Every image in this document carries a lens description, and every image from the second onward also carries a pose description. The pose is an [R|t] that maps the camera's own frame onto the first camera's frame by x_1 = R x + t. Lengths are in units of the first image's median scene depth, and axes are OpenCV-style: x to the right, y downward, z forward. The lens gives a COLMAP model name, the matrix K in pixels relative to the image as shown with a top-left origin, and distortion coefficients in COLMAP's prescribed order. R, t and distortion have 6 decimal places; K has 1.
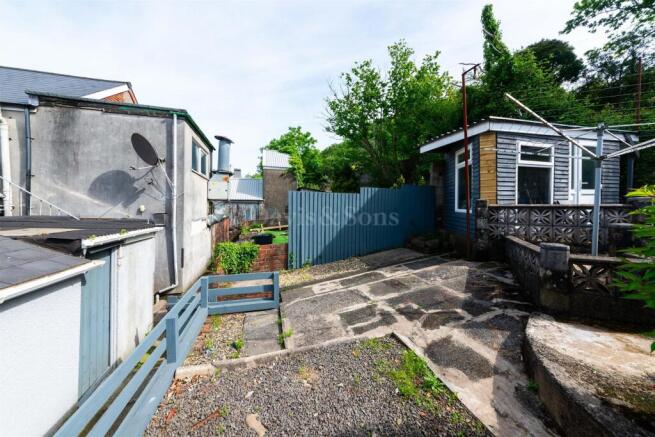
lens RADIAL K [[229.3, 0, 329.2], [0, 229.3, 207.3], [0, 0, 1]] dist [-0.000788, 0.000255]
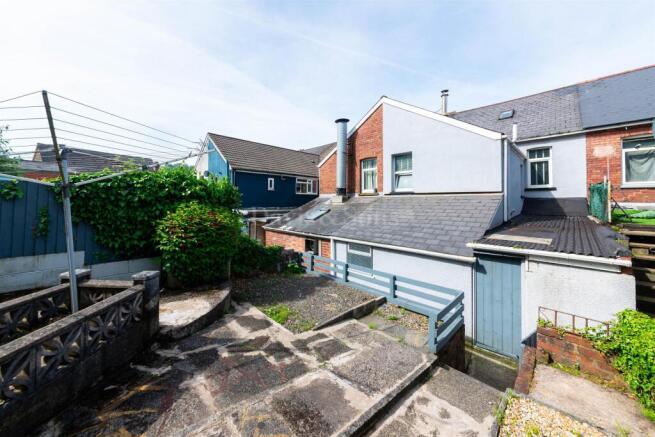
lens RADIAL K [[234.5, 0, 326.6], [0, 234.5, 198.0], [0, 0, 1]] dist [-0.001893, -0.000146]
pose [[-0.883469, -0.016557, -0.468197, 0.391796], [-0.004633, 0.999635, -0.026609, -0.078593], [0.468467, -0.021339, -0.883223, 1.197931]]
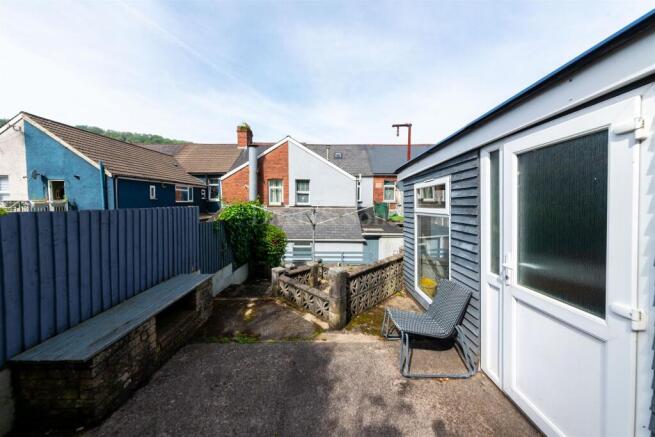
lens RADIAL K [[234.9, 0, 330.3], [0, 234.9, 212.2], [0, 0, 1]] dist [-0.001009, -0.000023]
pose [[-0.285003, 0.040730, -0.957661, 1.707749], [0.000444, 0.999102, 0.042360, -0.225400], [0.958527, 0.011648, -0.284765, 0.945855]]
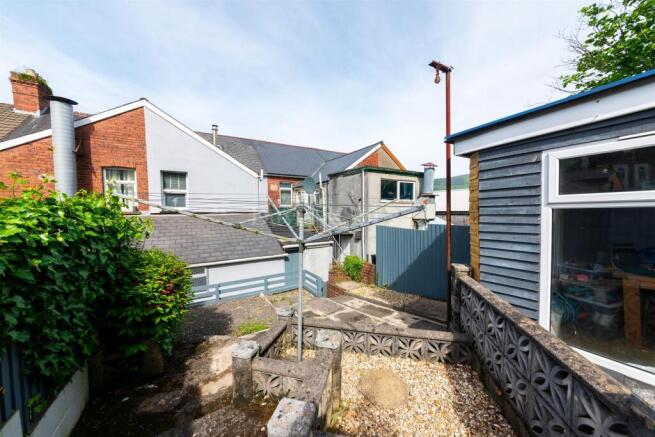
lens RADIAL K [[233.8, 0, 331.6], [0, 233.8, 220.2], [0, 0, 1]] dist [-0.001118, 0.000063]
pose [[0.266284, 0.042837, -0.962942, 1.141811], [0.014861, 0.998711, 0.048538, -0.186431], [0.963780, -0.027235, 0.265304, 0.474819]]
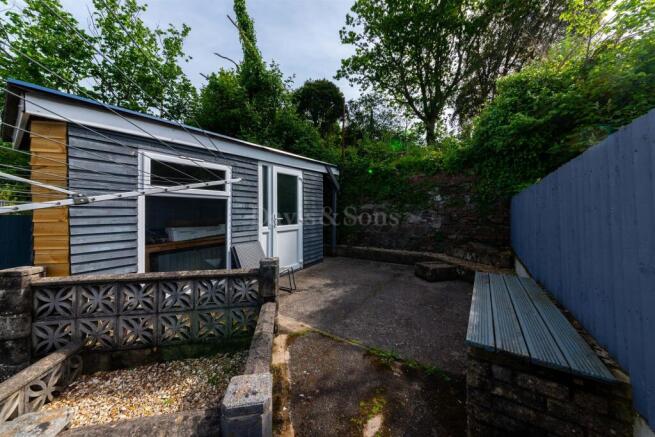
lens RADIAL K [[234.9, 0, 330.3], [0, 234.9, 212.2], [0, 0, 1]] dist [-0.001009, -0.000023]
pose [[0.767132, 0.009866, 0.641413, 0.801598], [-0.000843, 0.999896, -0.014371, -0.130522], [-0.641489, 0.010484, 0.767061, 0.261728]]
